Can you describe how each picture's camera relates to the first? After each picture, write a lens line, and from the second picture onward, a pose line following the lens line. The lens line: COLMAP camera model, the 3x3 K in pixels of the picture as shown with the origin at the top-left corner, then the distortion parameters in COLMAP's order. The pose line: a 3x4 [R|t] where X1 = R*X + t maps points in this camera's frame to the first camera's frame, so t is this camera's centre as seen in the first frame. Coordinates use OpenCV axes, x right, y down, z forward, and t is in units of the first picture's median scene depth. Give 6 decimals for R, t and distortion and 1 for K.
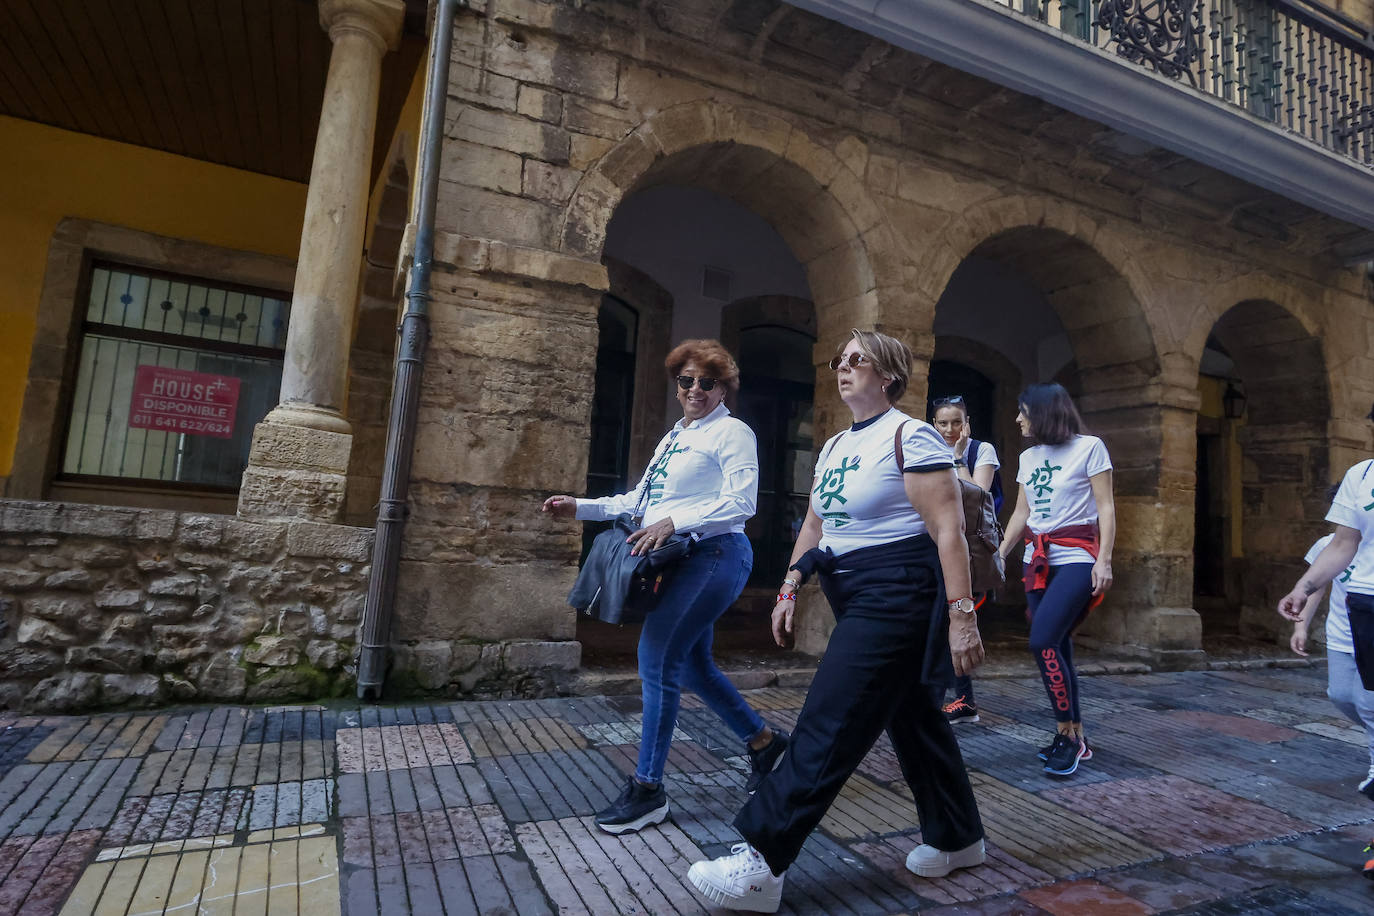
lens RADIAL K [[760.3, 0, 683.7], [0, 760.3, 462.8], [0, 0, 1]] dist [-0.016197, 0.005976]
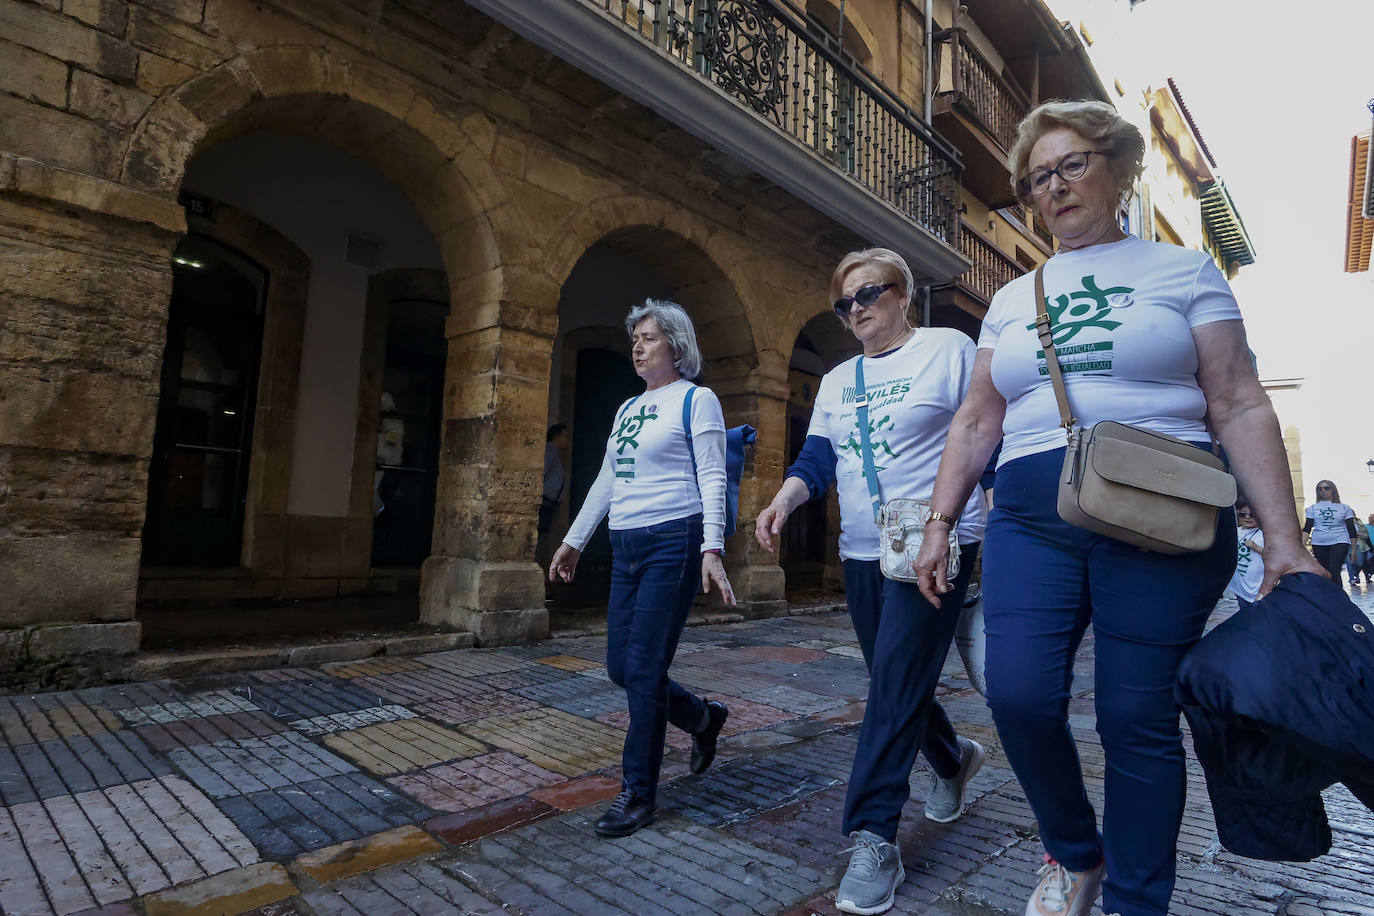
lens RADIAL K [[760.3, 0, 685.5], [0, 760.3, 460.5], [0, 0, 1]] dist [-0.016197, 0.005976]
pose [[0.922483, 0.009244, 0.385927, 0.101280], [-0.012825, 0.999895, 0.006704, 0.028535], [-0.385824, -0.011134, 0.922505, -0.060034]]
